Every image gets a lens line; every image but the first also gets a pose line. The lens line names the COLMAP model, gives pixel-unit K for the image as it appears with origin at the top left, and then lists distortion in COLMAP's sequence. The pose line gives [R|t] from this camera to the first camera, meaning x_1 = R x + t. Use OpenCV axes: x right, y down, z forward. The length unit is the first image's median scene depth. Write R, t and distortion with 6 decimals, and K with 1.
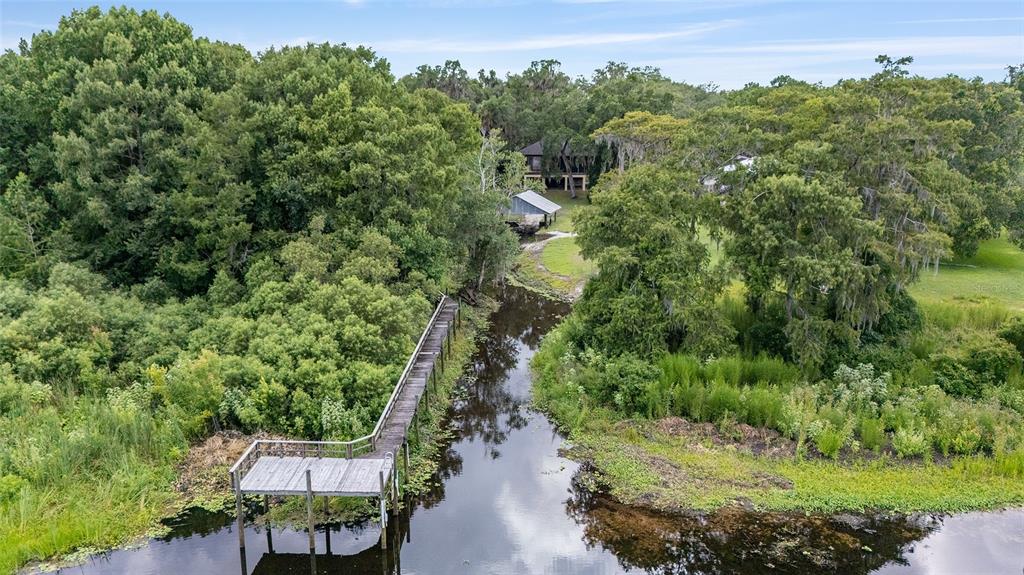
lens RADIAL K [[774.3, 0, 512.0], [0, 774.3, 287.5], [0, 0, 1]] dist [0.020133, 0.001344]
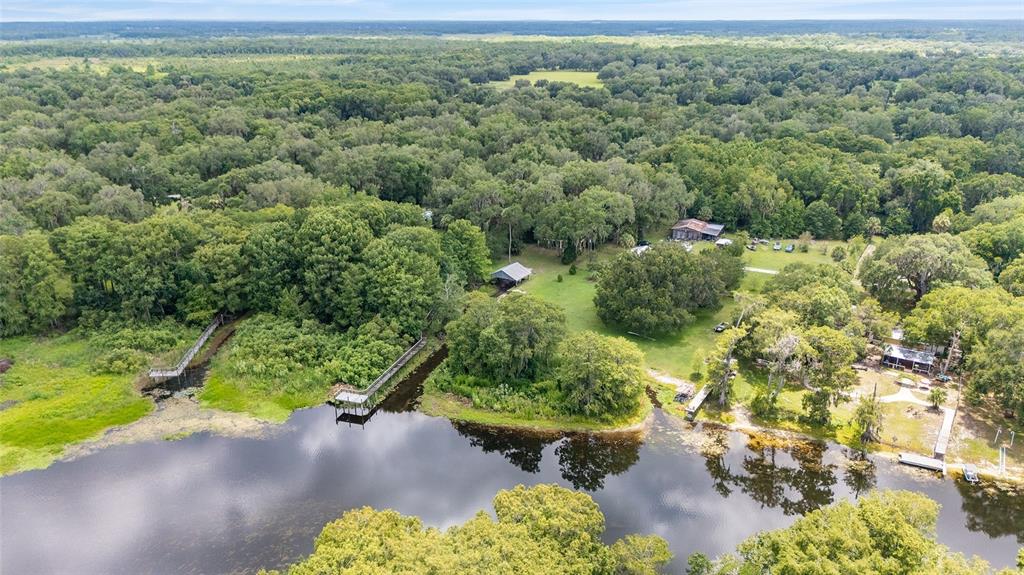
lens RADIAL K [[718.3, 0, 512.0], [0, 718.3, 287.5], [0, 0, 1]] dist [0.031899, -0.003951]
pose [[0.966275, 0.089344, -0.241518, 1.077670], [-0.063193, 0.991475, 0.113948, -0.627454], [0.249640, -0.094843, 0.963683, -1.858297]]
